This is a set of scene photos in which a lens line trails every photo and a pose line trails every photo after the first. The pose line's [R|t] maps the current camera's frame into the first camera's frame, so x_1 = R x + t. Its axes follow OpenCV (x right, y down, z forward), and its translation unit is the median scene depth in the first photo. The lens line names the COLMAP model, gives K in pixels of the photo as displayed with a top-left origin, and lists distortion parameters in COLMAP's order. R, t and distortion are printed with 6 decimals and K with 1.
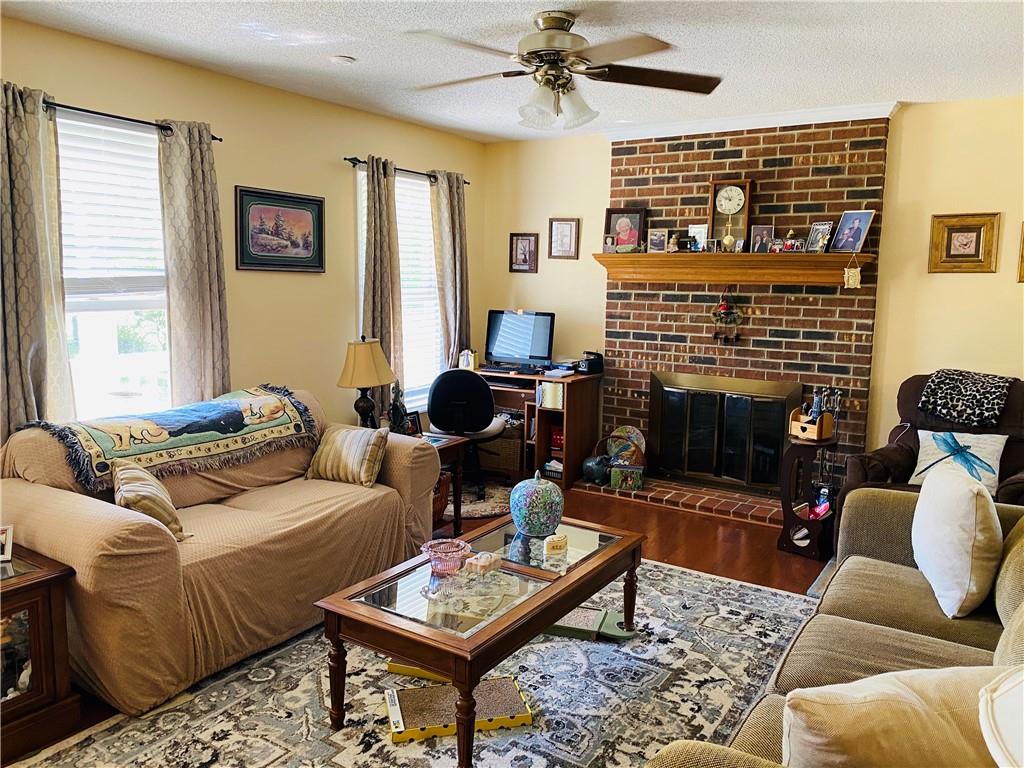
lens RADIAL K [[768.2, 0, 512.0], [0, 768.2, 384.0], [0, 0, 1]] dist [0.042938, -0.085745]
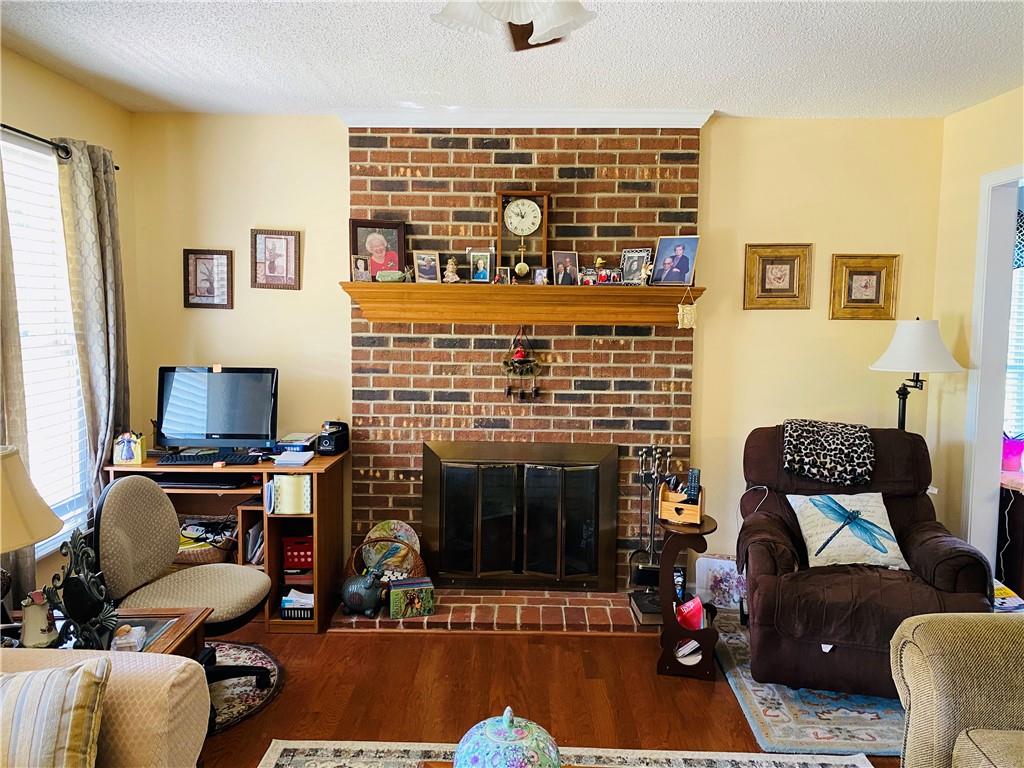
lens RADIAL K [[765.7, 0, 512.0], [0, 765.7, 384.0], [0, 0, 1]] dist [0.124663, -0.221989]
pose [[0.855107, -0.053660, 0.515667, -0.136213], [0.075319, 0.996935, -0.021158, -0.055753], [-0.512951, 0.056932, 0.856528, 0.354882]]
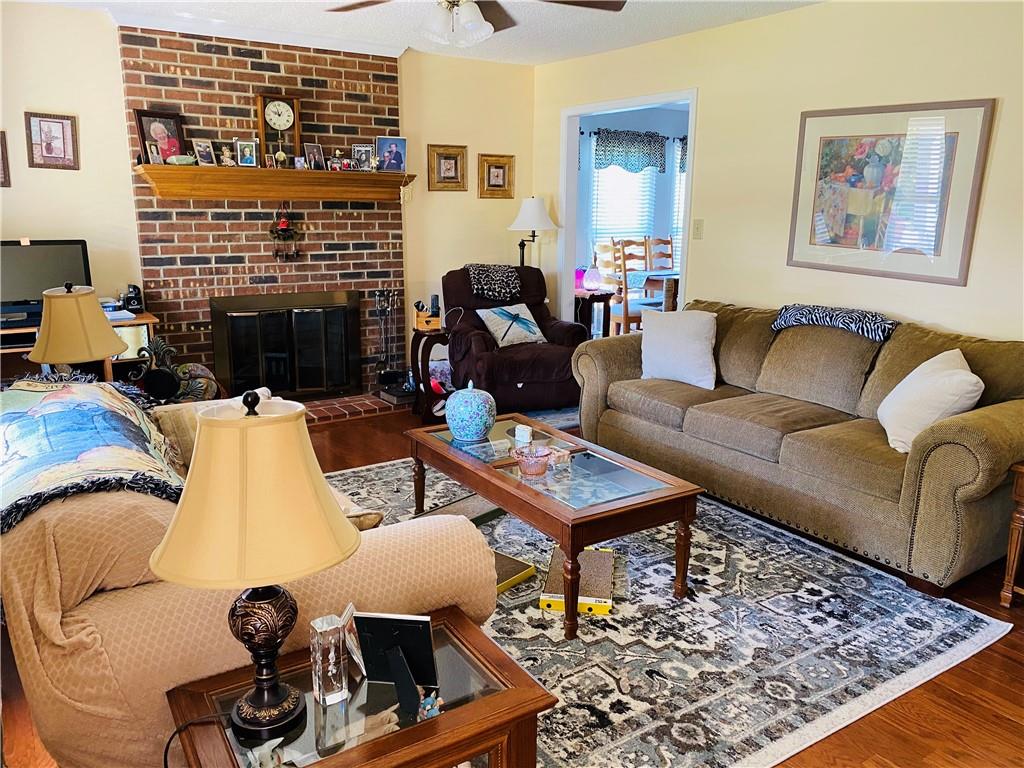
lens RADIAL K [[777.6, 0, 512.9], [0, 777.6, 377.0], [0, 0, 1]] dist [0.049390, -0.063980]
pose [[0.409084, -0.210669, 0.887845, -0.571695], [0.127284, 0.976646, 0.173092, -0.044631], [-0.903576, 0.042199, 0.426345, 0.310963]]
